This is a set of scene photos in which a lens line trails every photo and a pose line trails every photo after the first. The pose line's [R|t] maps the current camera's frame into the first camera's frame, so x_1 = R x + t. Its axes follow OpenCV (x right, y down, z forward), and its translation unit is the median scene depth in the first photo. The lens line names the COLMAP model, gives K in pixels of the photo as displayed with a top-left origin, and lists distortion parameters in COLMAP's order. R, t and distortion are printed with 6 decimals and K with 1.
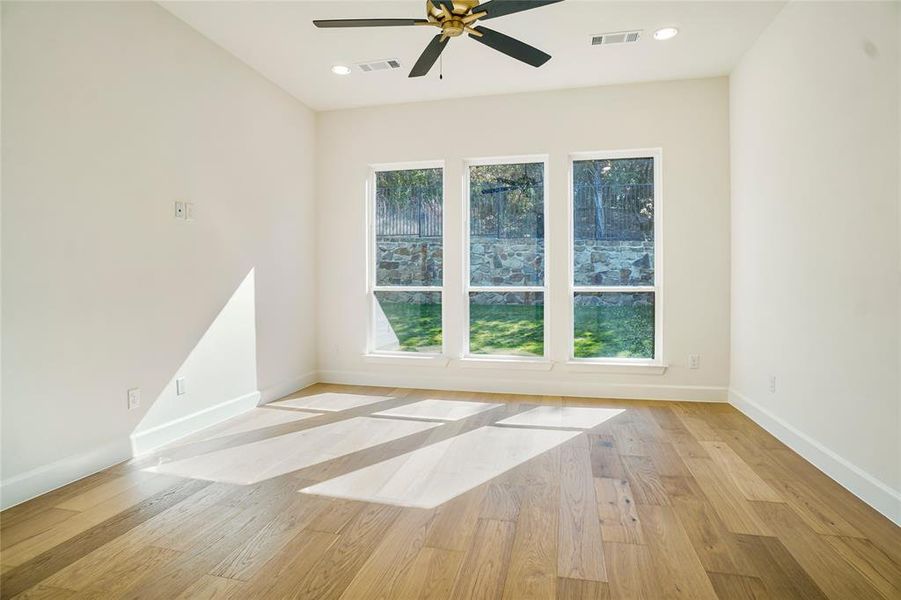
lens RADIAL K [[471.0, 0, 447.8], [0, 471.0, 296.1], [0, 0, 1]] dist [-0.057841, 0.024630]
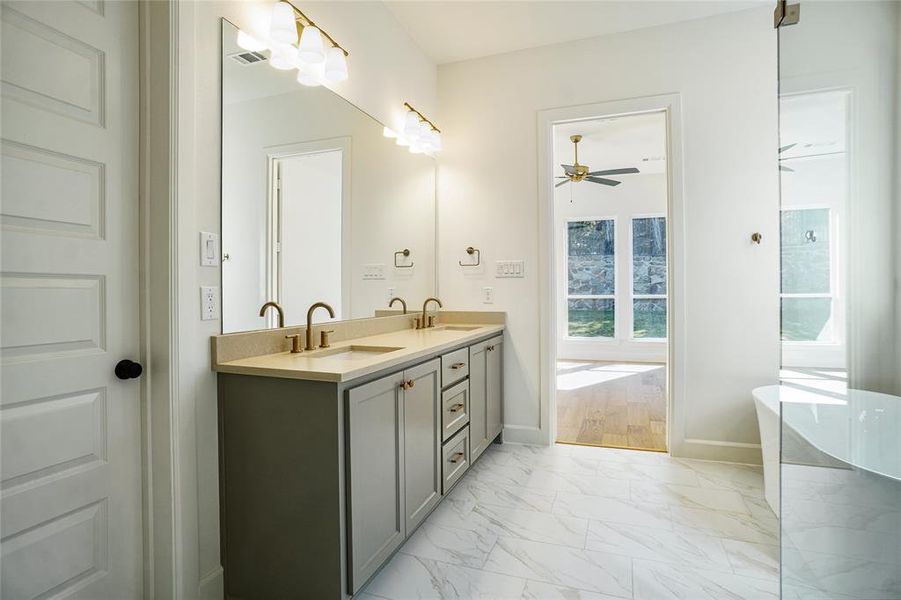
lens RADIAL K [[471.0, 0, 448.2], [0, 471.0, 299.7], [0, 0, 1]] dist [-0.057841, 0.024630]
pose [[0.993265, -0.001844, -0.115854, -0.070068], [0.000666, 0.999948, -0.010210, 0.004166], [0.115866, 0.010064, 0.993214, -0.263898]]
